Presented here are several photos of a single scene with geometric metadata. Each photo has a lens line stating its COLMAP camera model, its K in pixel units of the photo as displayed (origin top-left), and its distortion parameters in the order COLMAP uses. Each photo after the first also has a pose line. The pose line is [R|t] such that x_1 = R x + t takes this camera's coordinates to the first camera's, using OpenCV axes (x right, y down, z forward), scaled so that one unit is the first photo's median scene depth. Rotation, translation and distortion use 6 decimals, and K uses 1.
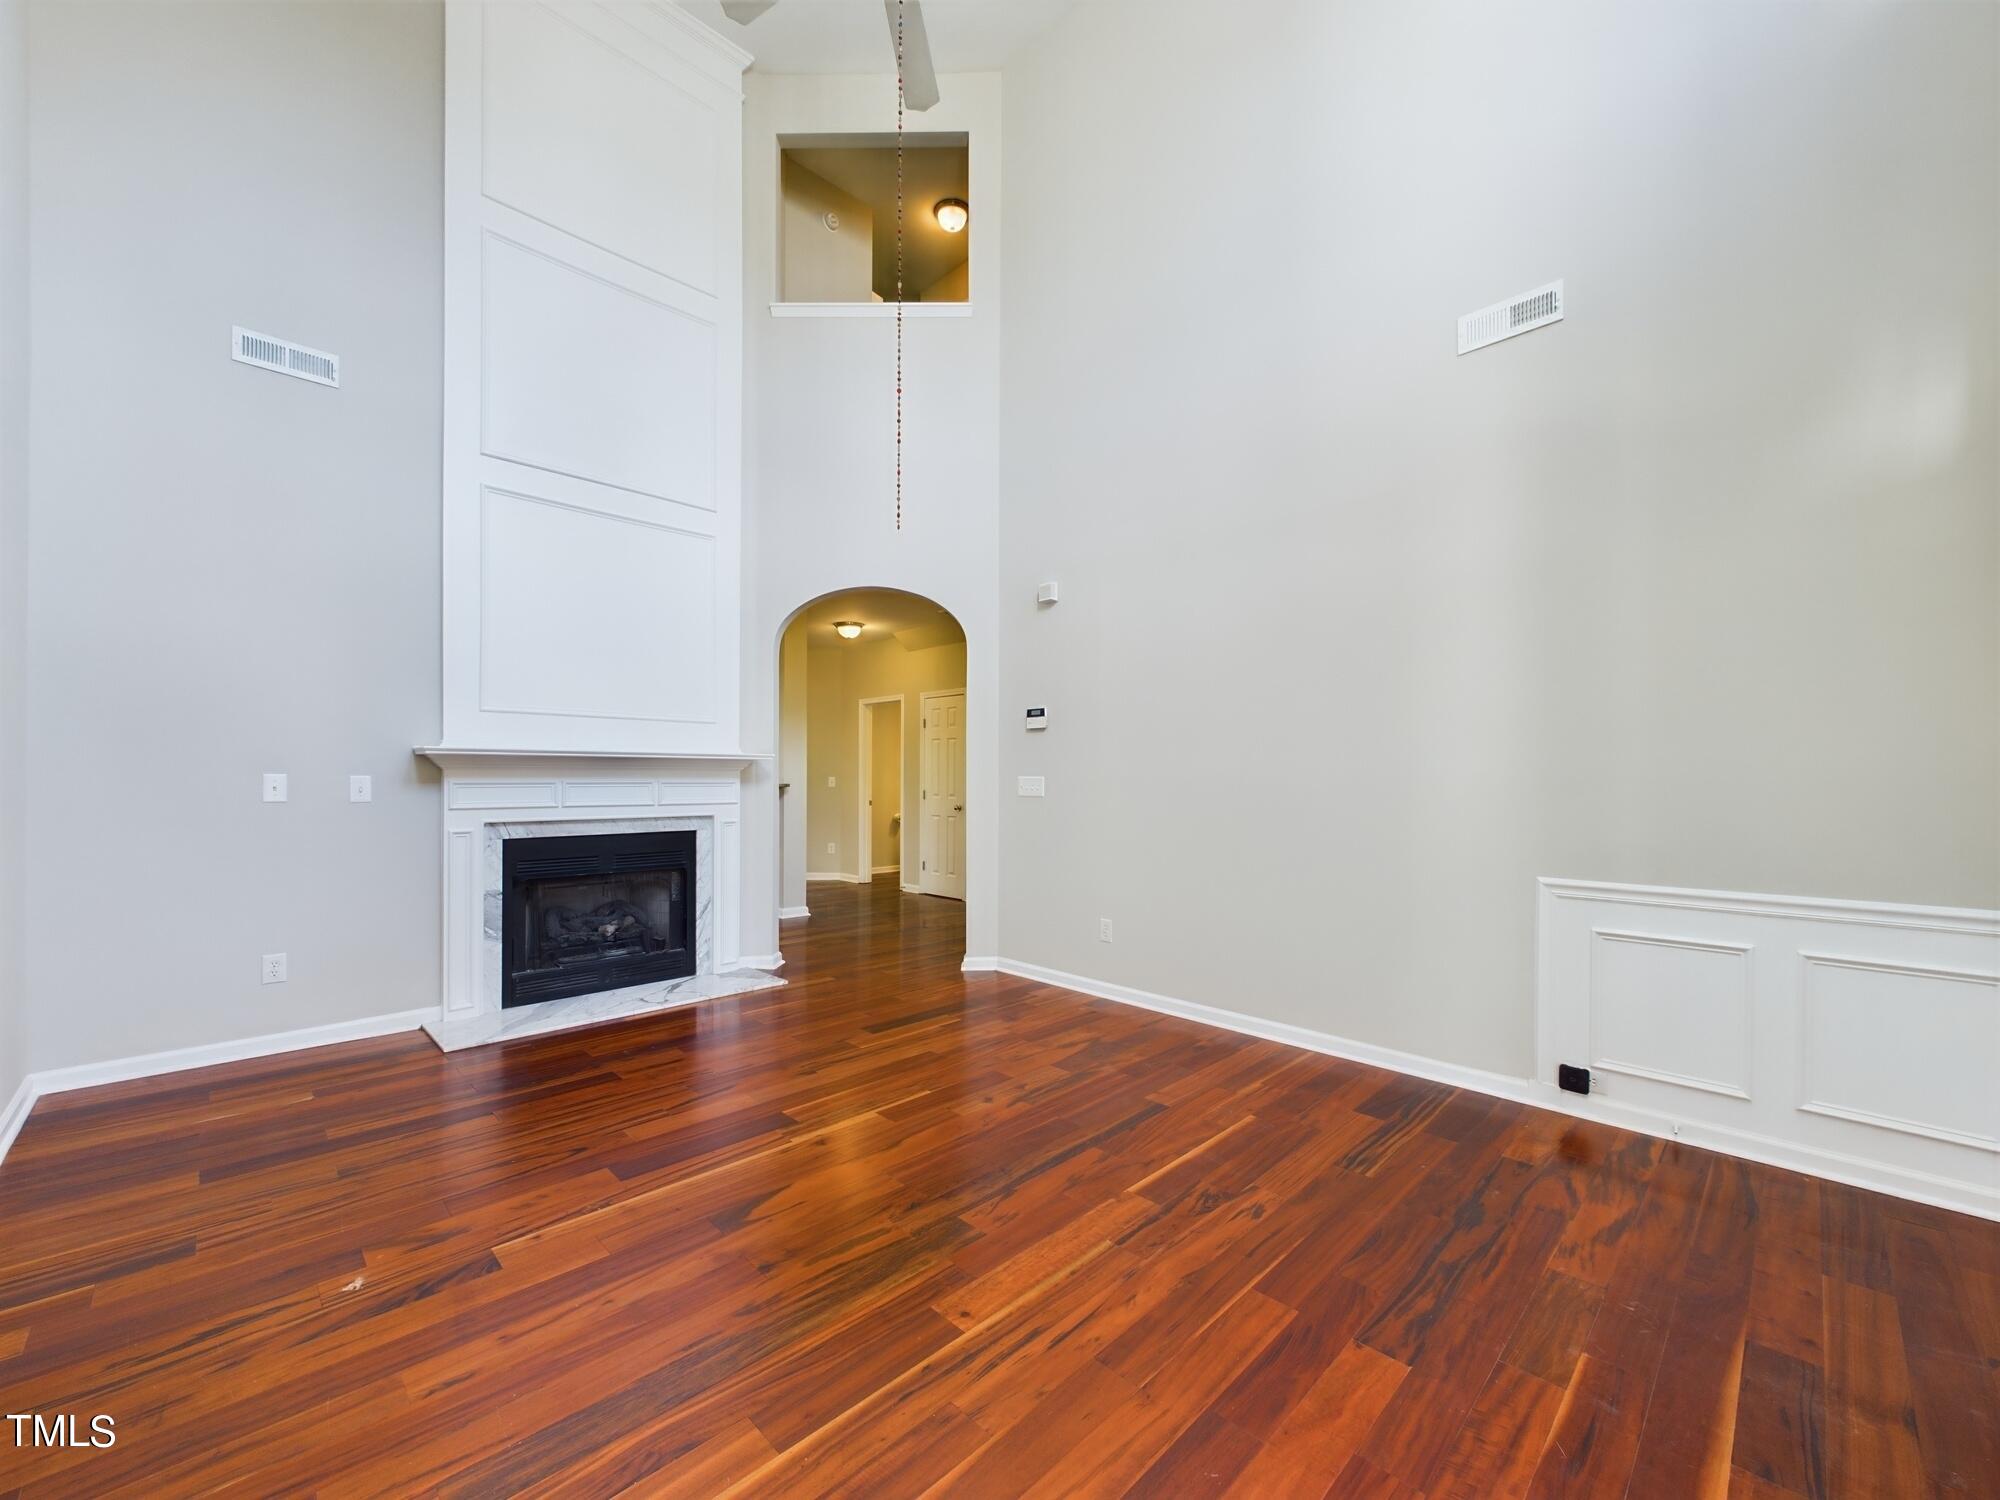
lens RADIAL K [[801.2, 0, 1000.6], [0, 801.2, 786.2], [0, 0, 1]] dist [-0.000132, -0.000140]
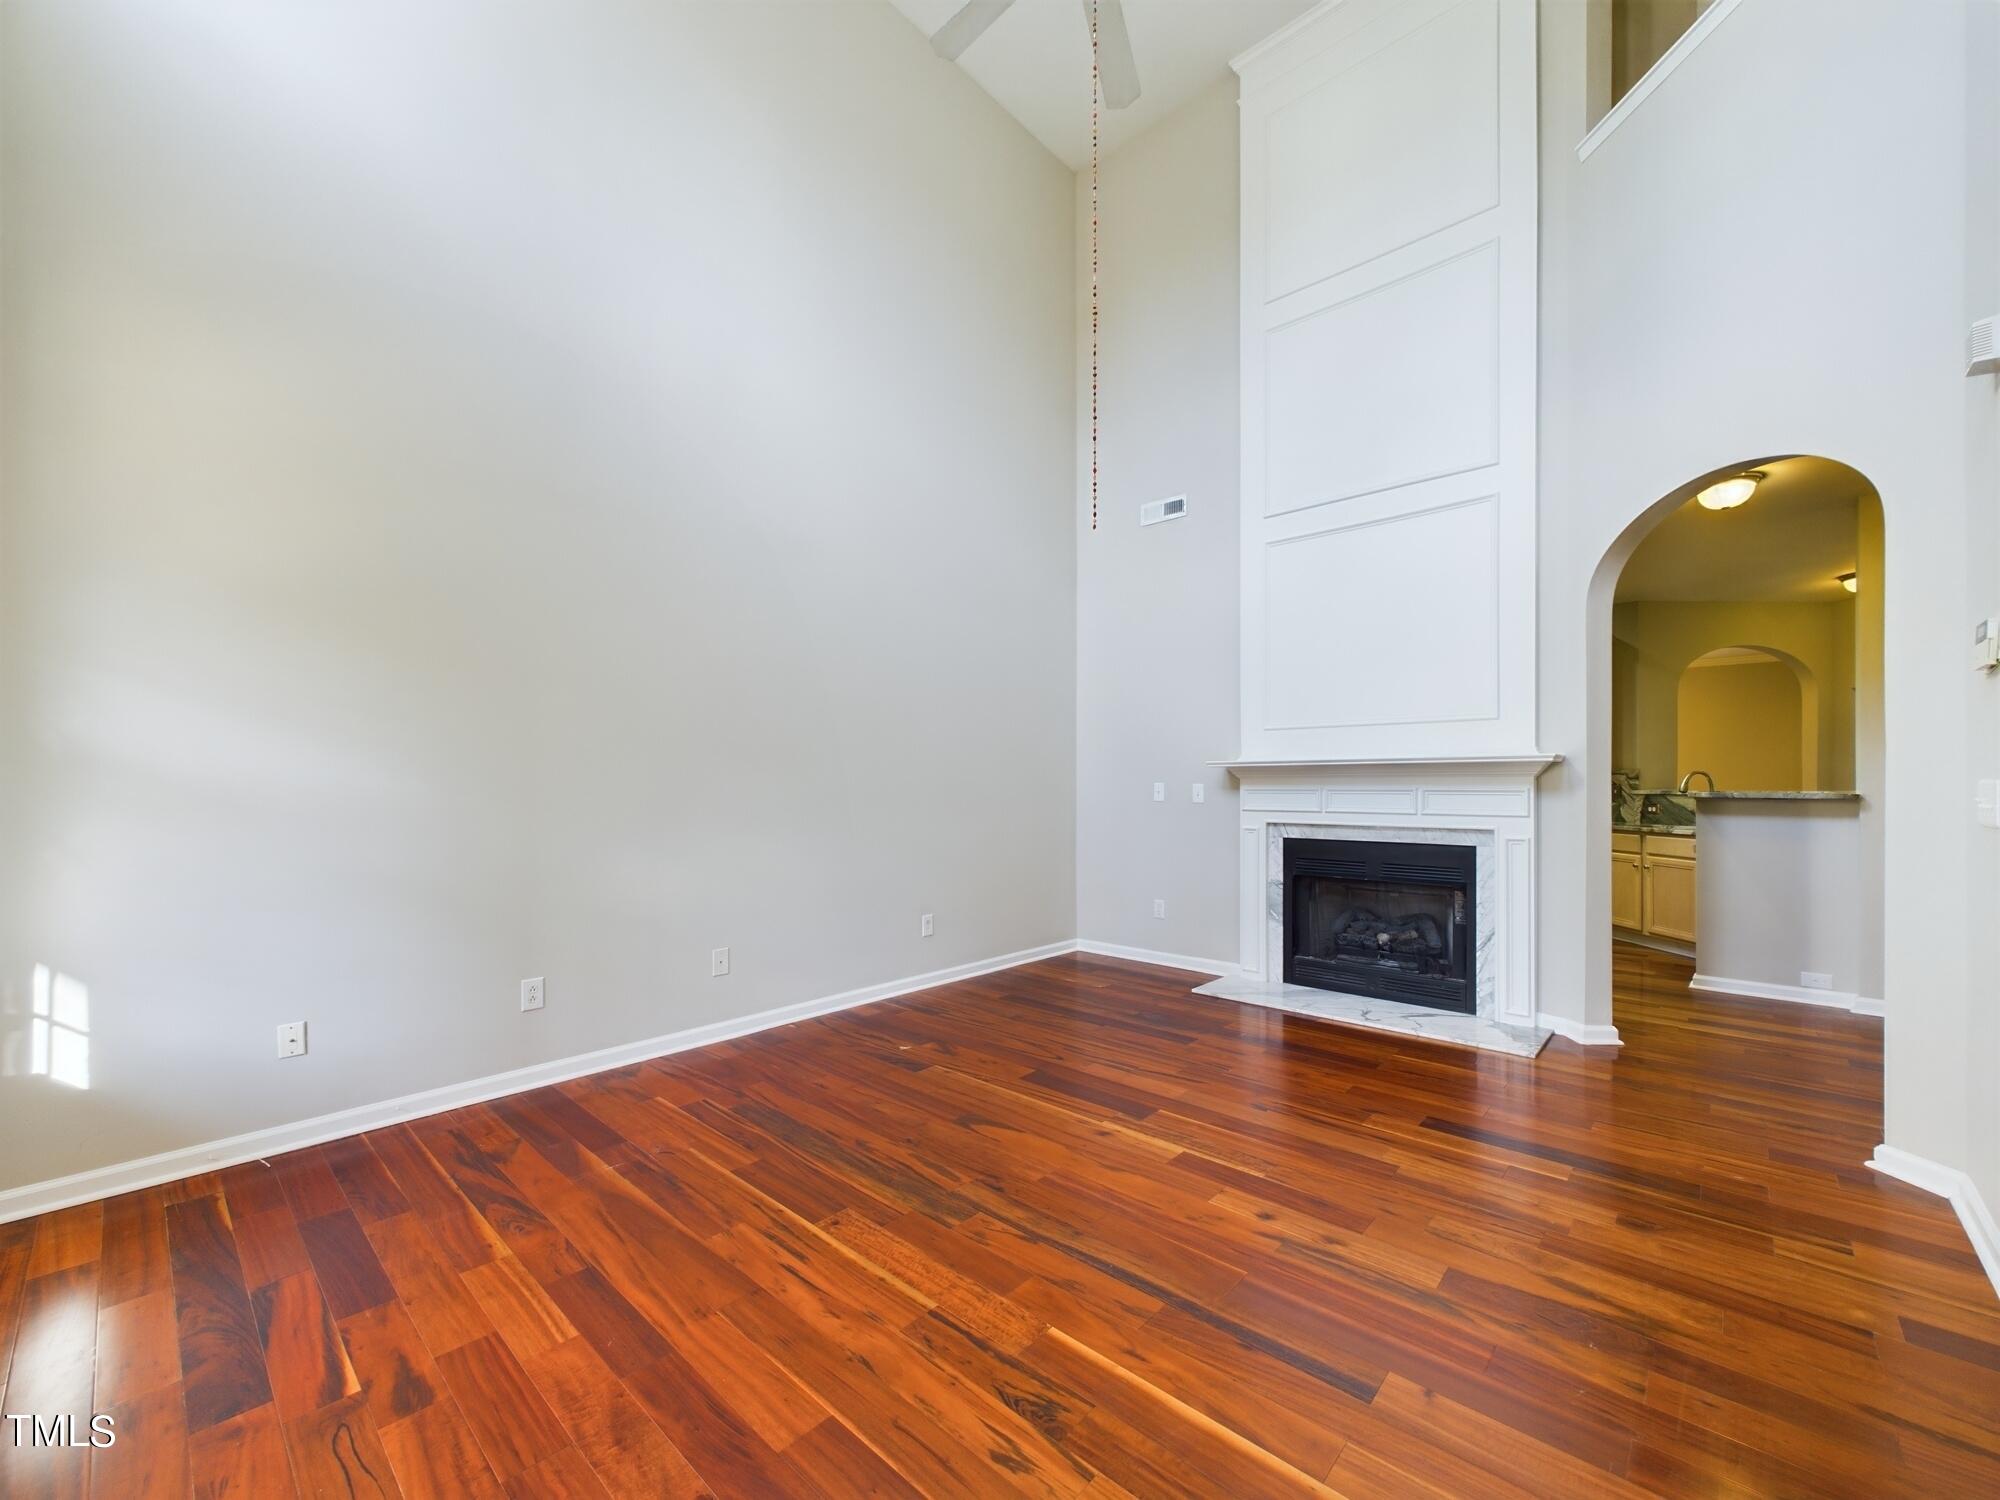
lens RADIAL K [[801.2, 0, 1000.6], [0, 801.2, 786.2], [0, 0, 1]] dist [-0.000132, -0.000140]
pose [[0.050028, -0.000908, -0.998747, 0.551670], [-0.009922, 0.999950, -0.001406, -0.003422], [0.998699, 0.009980, 0.050017, 0.549822]]
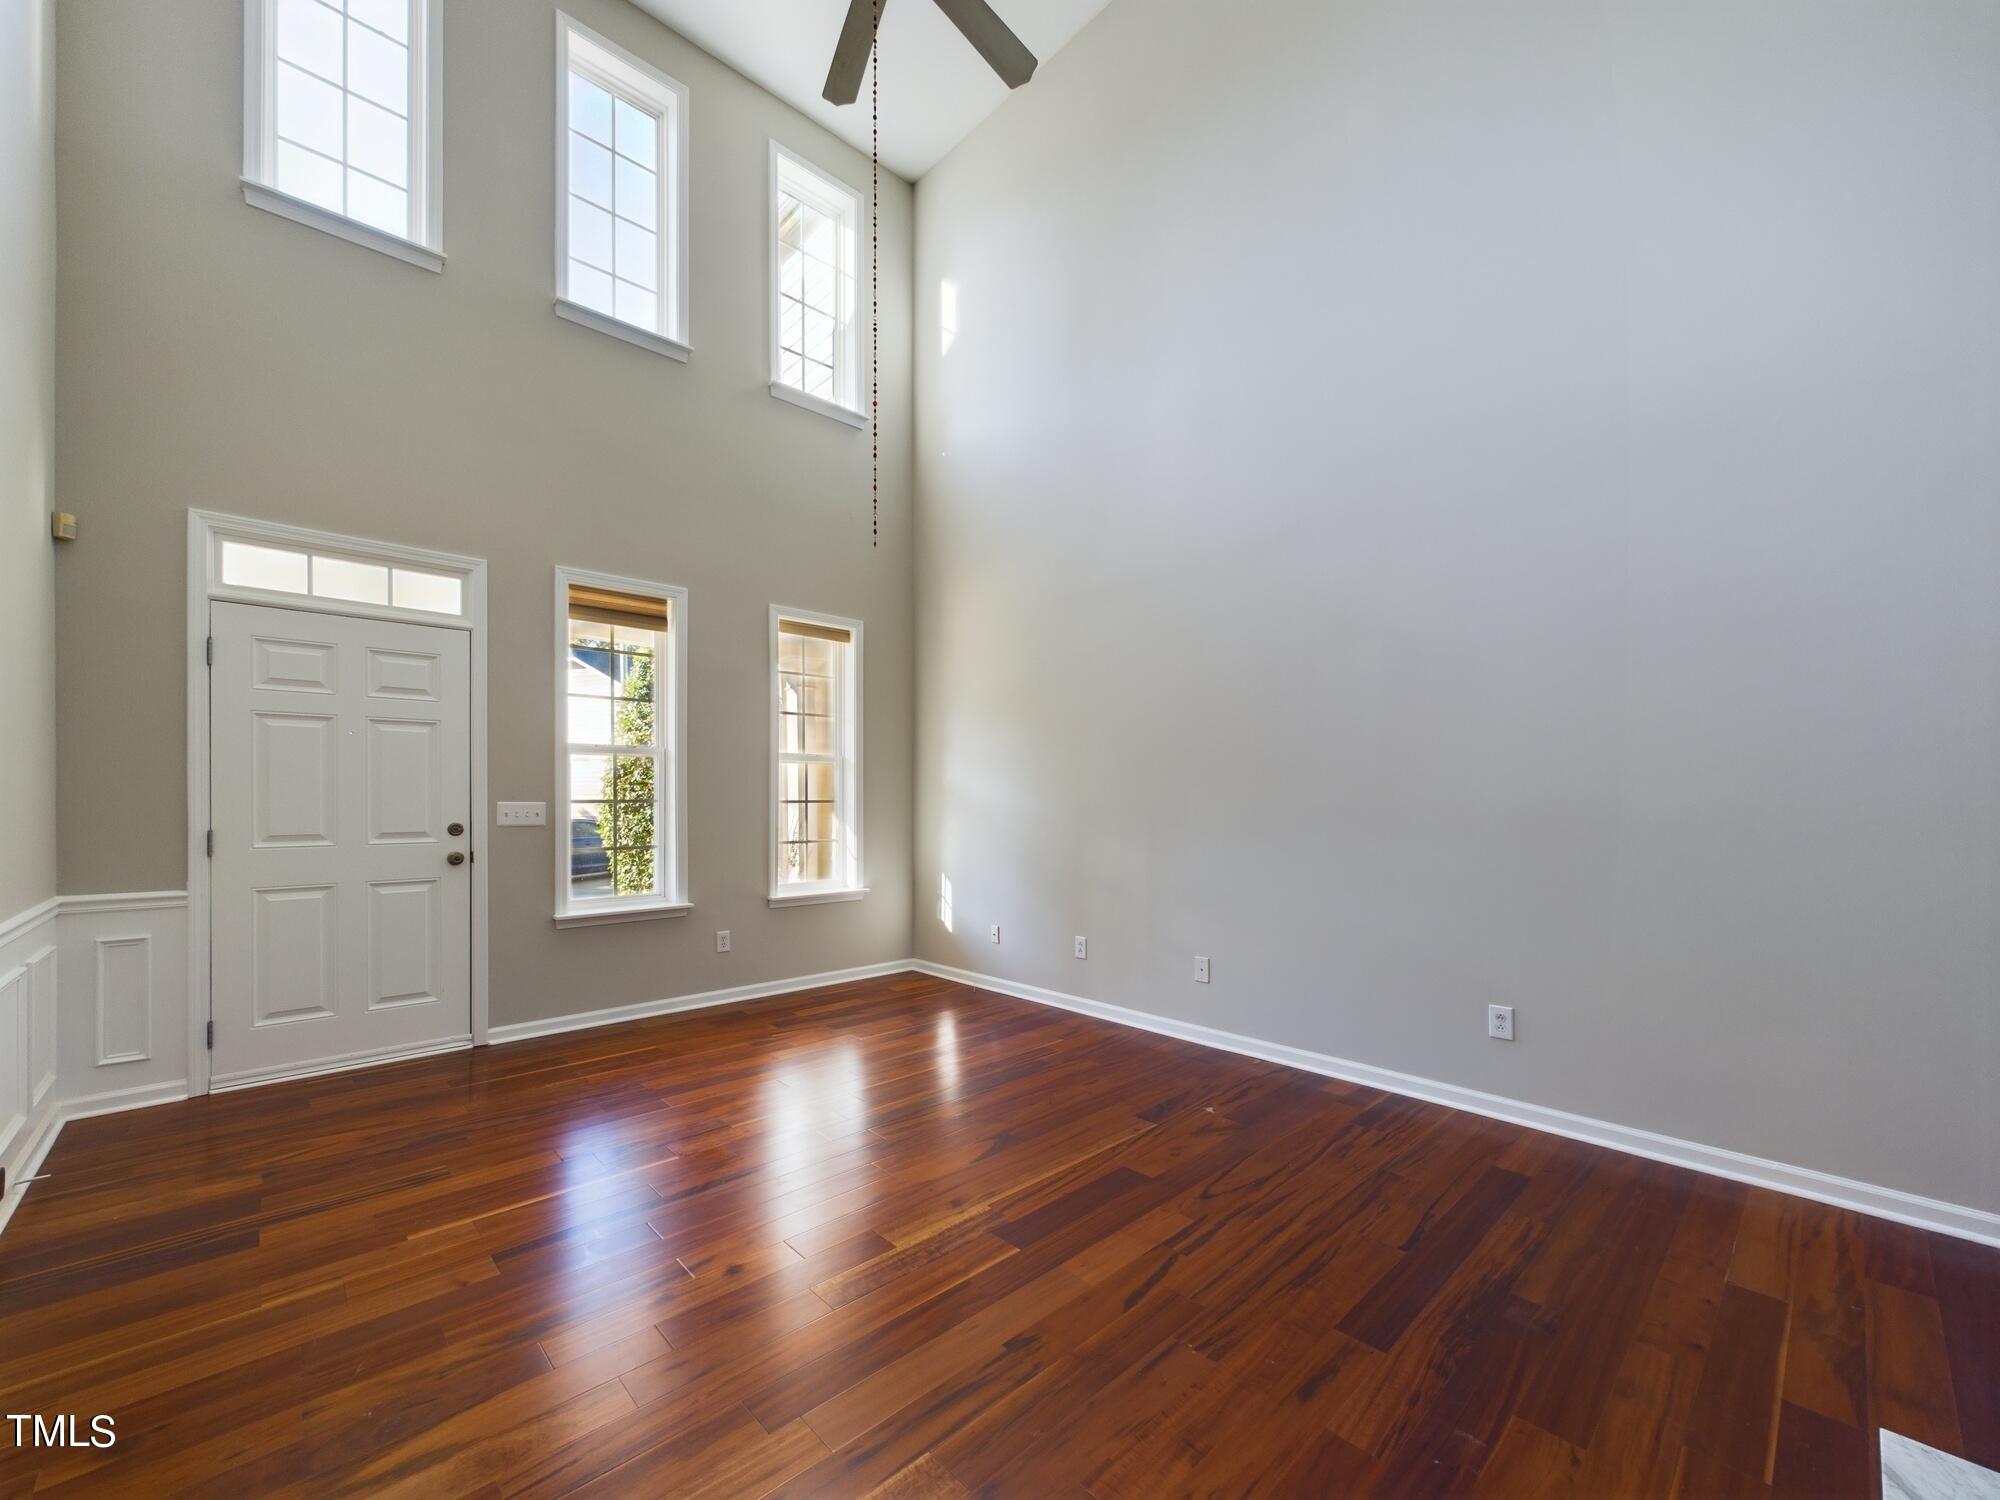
lens RADIAL K [[801.2, 0, 1000.6], [0, 801.2, 786.2], [0, 0, 1]] dist [-0.000132, -0.000140]
pose [[-0.999667, -0.003138, 0.025601, -0.202018], [-0.003365, 0.999955, -0.008828, -0.014124], [-0.025572, -0.008911, -0.999633, 1.299940]]
